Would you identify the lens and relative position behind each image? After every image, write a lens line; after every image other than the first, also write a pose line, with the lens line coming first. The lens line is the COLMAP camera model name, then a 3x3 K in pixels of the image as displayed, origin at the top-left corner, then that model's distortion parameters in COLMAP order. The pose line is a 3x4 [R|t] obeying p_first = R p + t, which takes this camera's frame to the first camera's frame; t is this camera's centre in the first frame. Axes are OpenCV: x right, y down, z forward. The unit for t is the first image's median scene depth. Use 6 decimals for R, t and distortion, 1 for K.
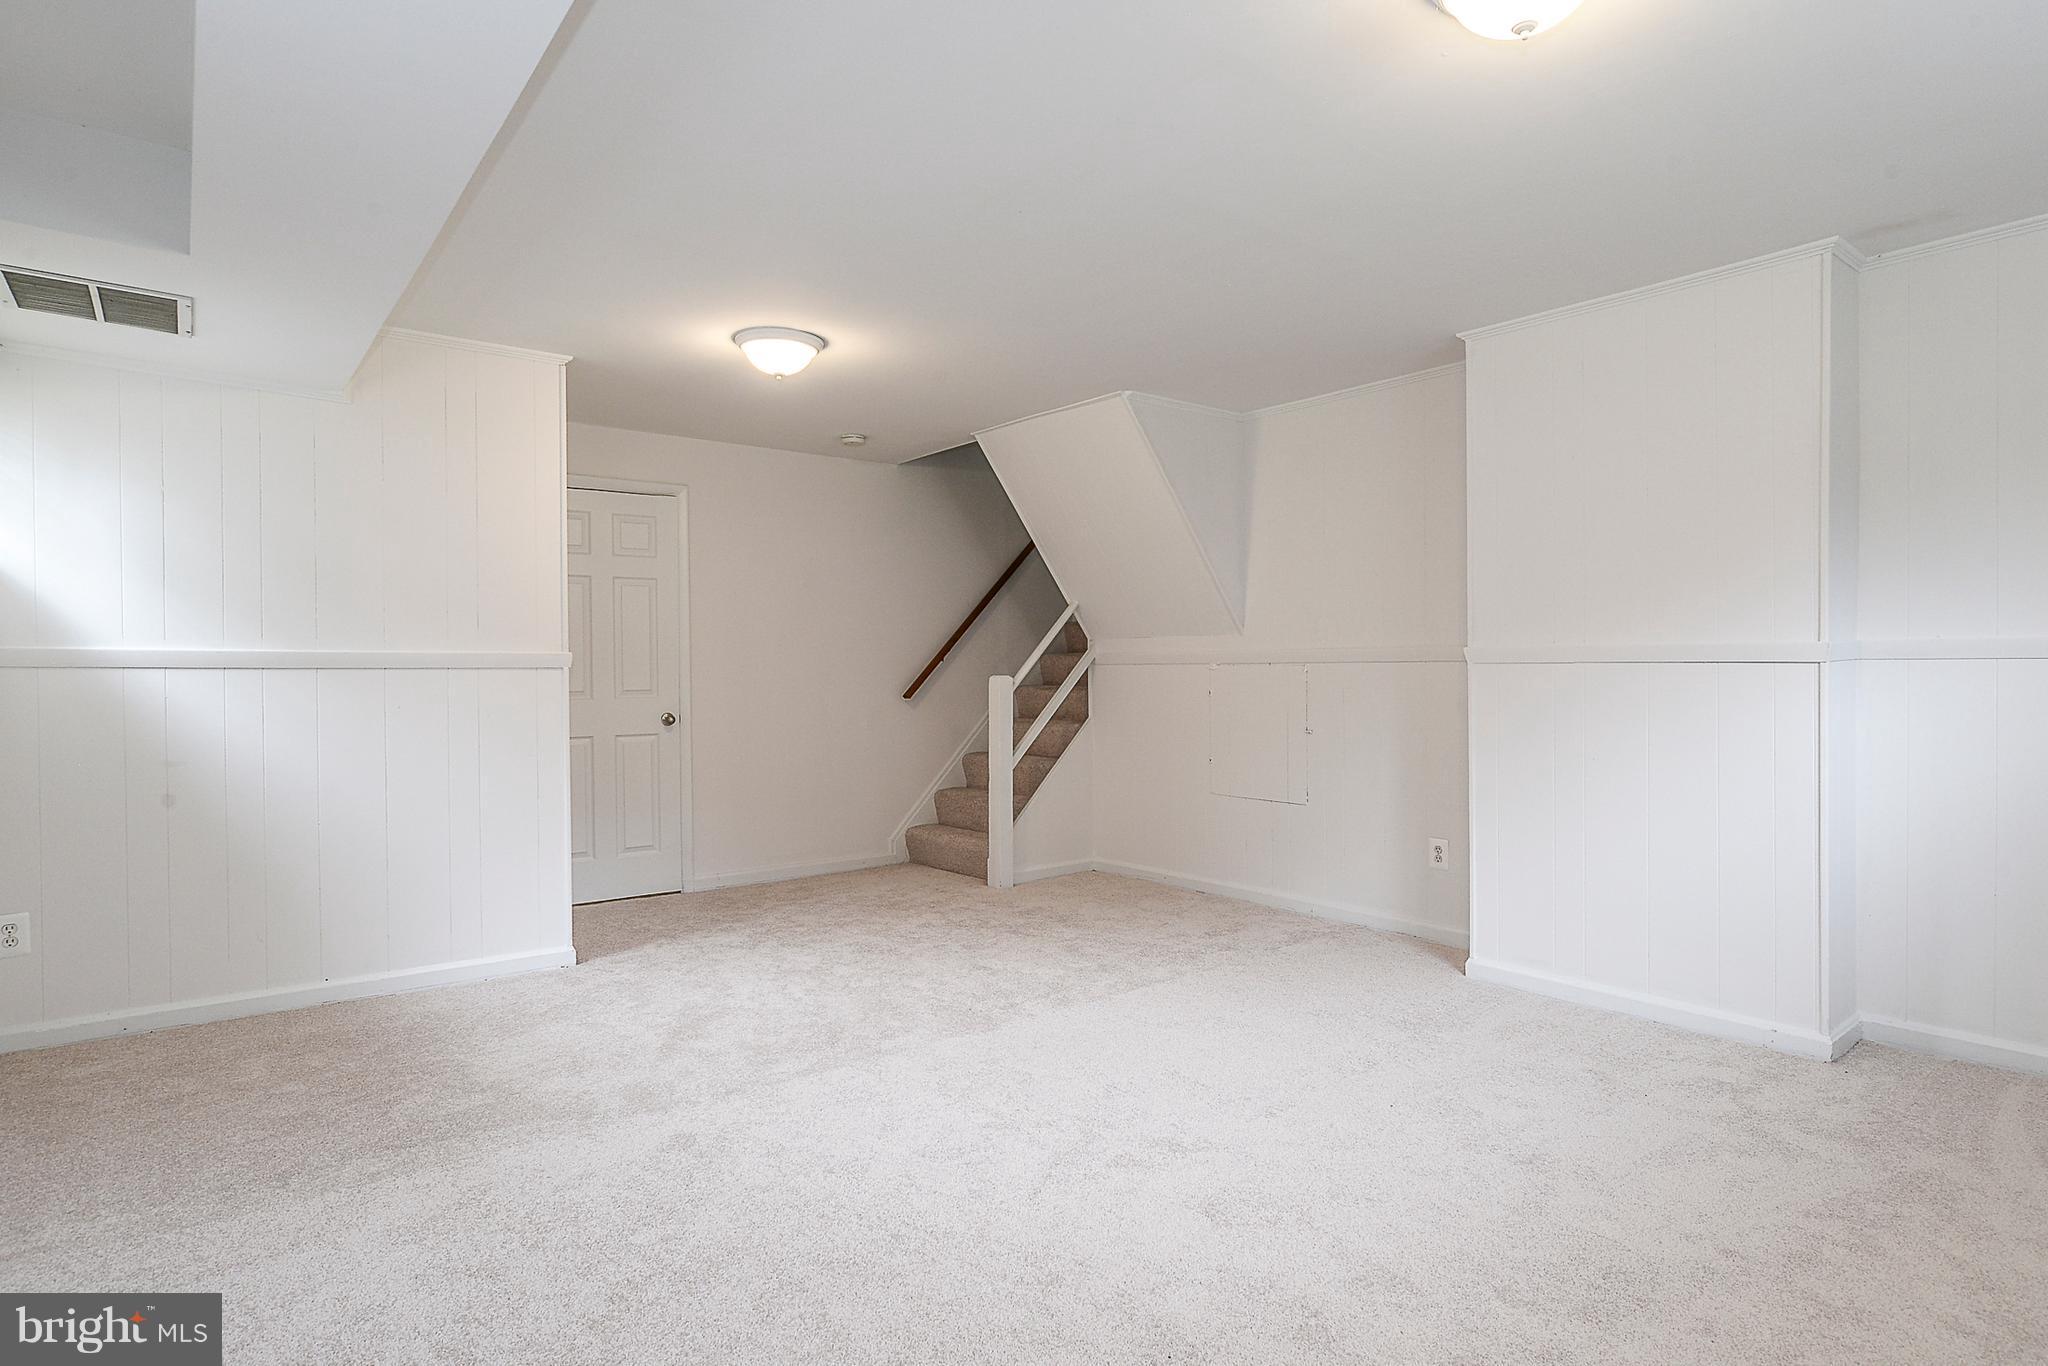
lens RADIAL K [[1093.1, 0, 1041.3], [0, 1093.1, 680.8], [0, 0, 1]] dist [-0.000637, -0.000116]
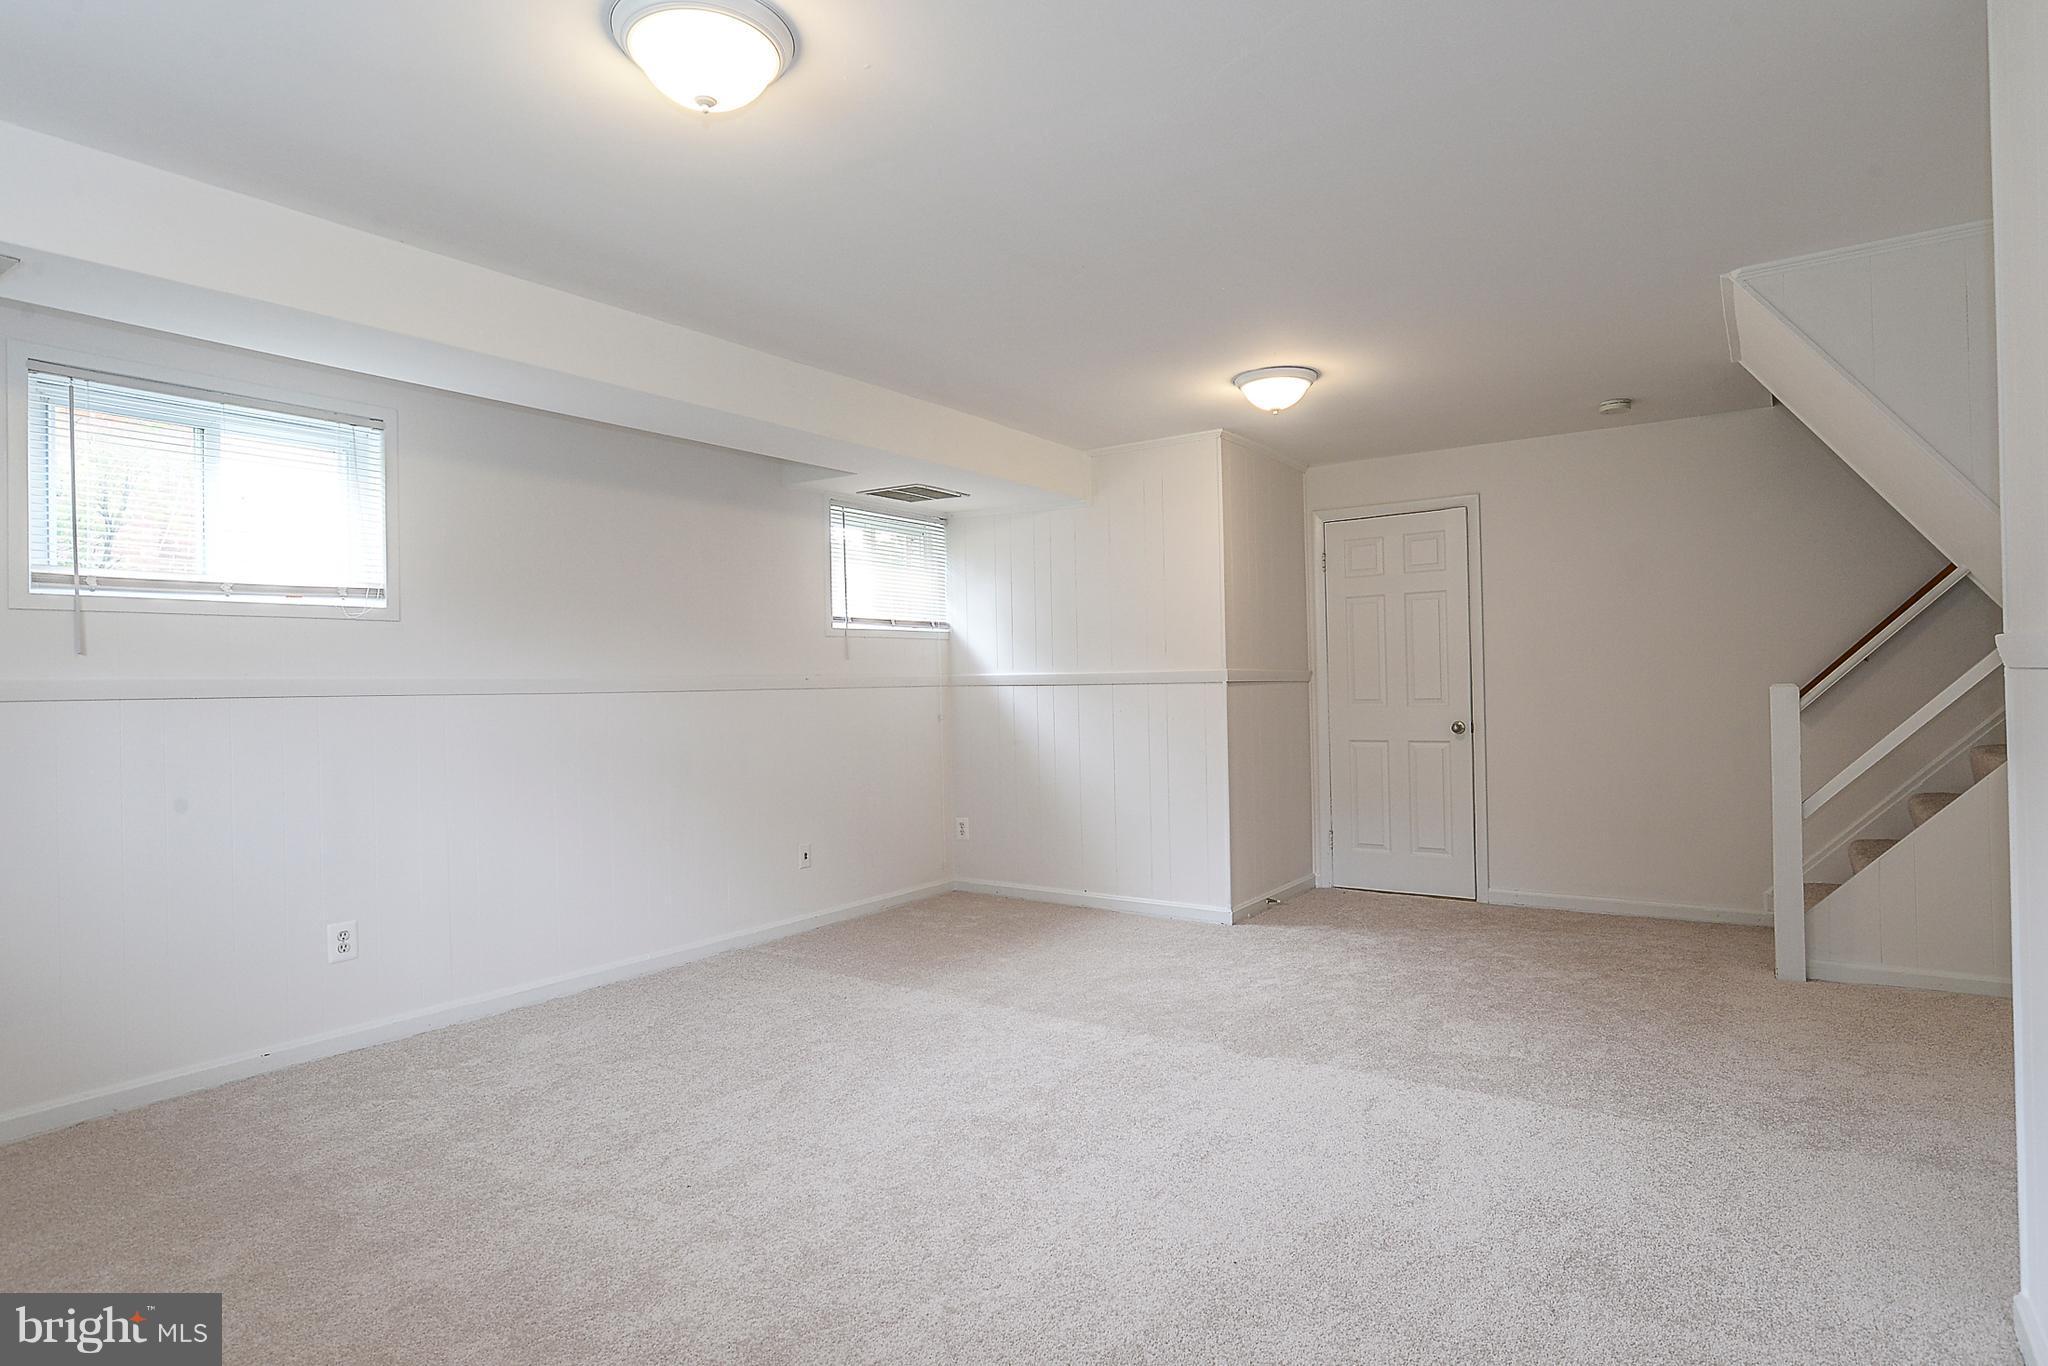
lens RADIAL K [[1093.1, 0, 1041.3], [0, 1093.1, 680.8], [0, 0, 1]] dist [-0.000637, -0.000116]
pose [[0.298402, -0.006268, -0.954420, 0.716693], [0.008150, 0.999959, -0.004018, -0.010527], [0.954405, -0.006580, 0.298441, 0.455167]]
